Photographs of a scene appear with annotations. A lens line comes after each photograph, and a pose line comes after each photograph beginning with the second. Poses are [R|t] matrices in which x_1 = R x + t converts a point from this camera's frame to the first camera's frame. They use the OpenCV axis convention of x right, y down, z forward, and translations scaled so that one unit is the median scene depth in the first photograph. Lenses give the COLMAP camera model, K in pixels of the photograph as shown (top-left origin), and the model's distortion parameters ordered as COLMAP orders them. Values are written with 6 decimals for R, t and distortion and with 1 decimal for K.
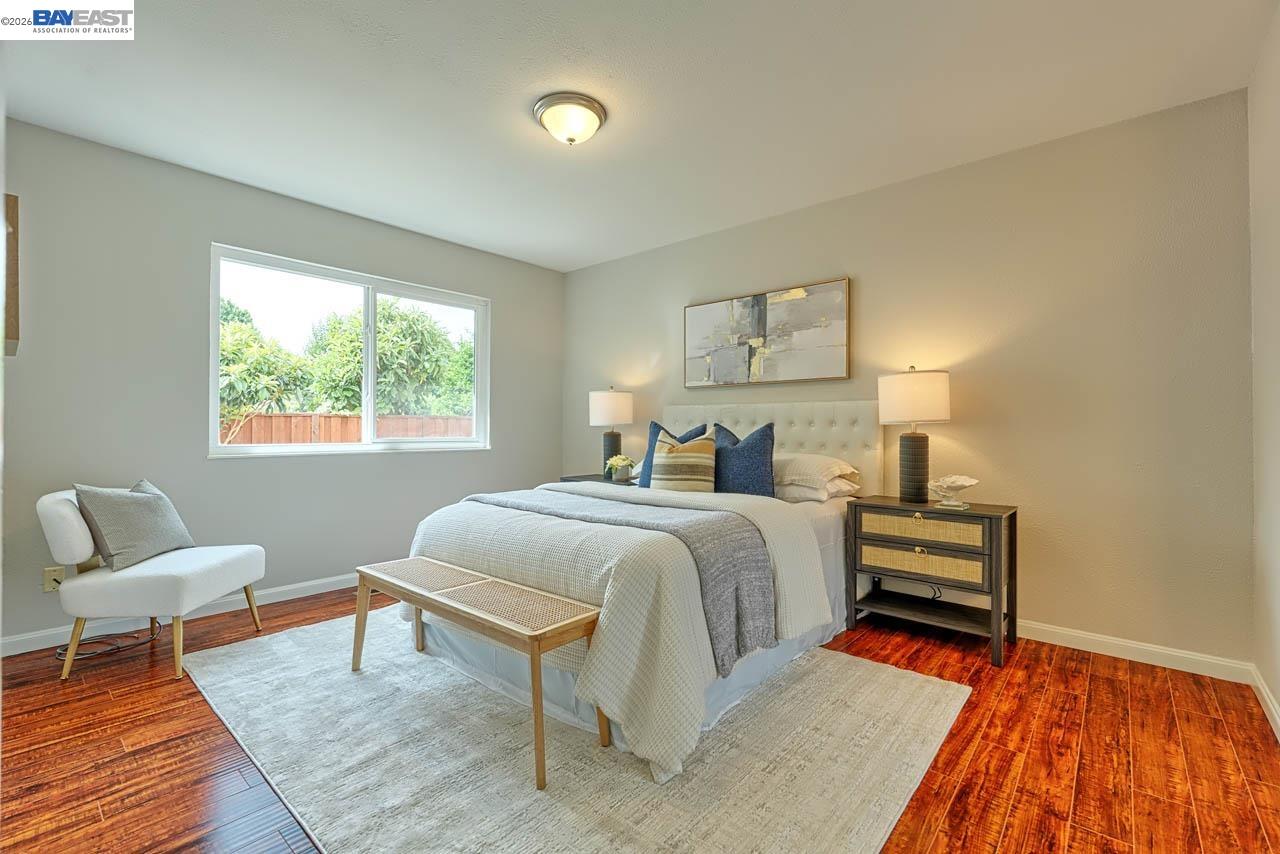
lens RADIAL K [[554.1, 0, 641.1], [0, 554.1, 427.9], [0, 0, 1]] dist [-0.005977, 0.000377]
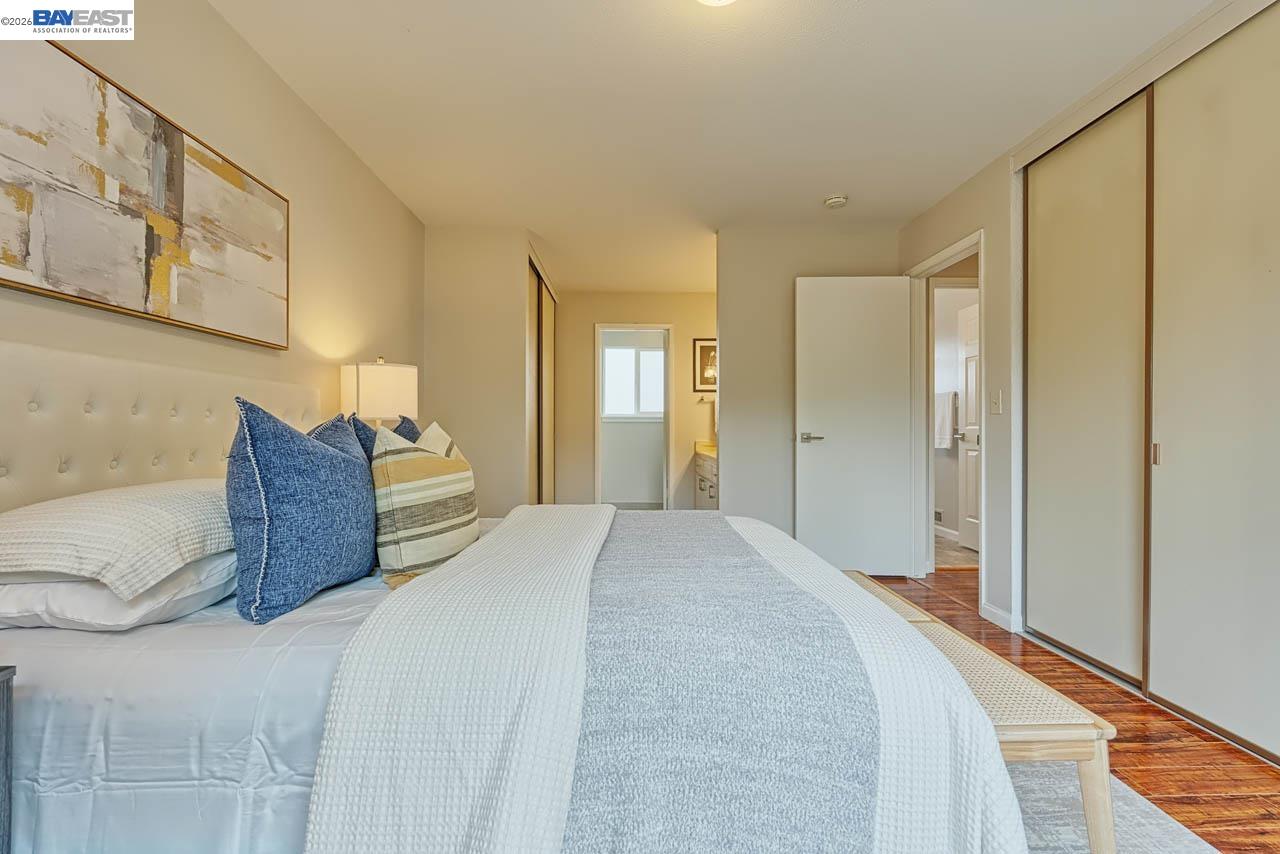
lens RADIAL K [[554.1, 0, 642.2], [0, 554.1, 427.4], [0, 0, 1]] dist [-0.005977, 0.000377]
pose [[-0.675232, -0.002404, 0.737601, -0.371972], [-0.003311, 0.999994, 0.000228, 0.004857], [-0.737598, -0.002289, -0.675236, 1.005355]]
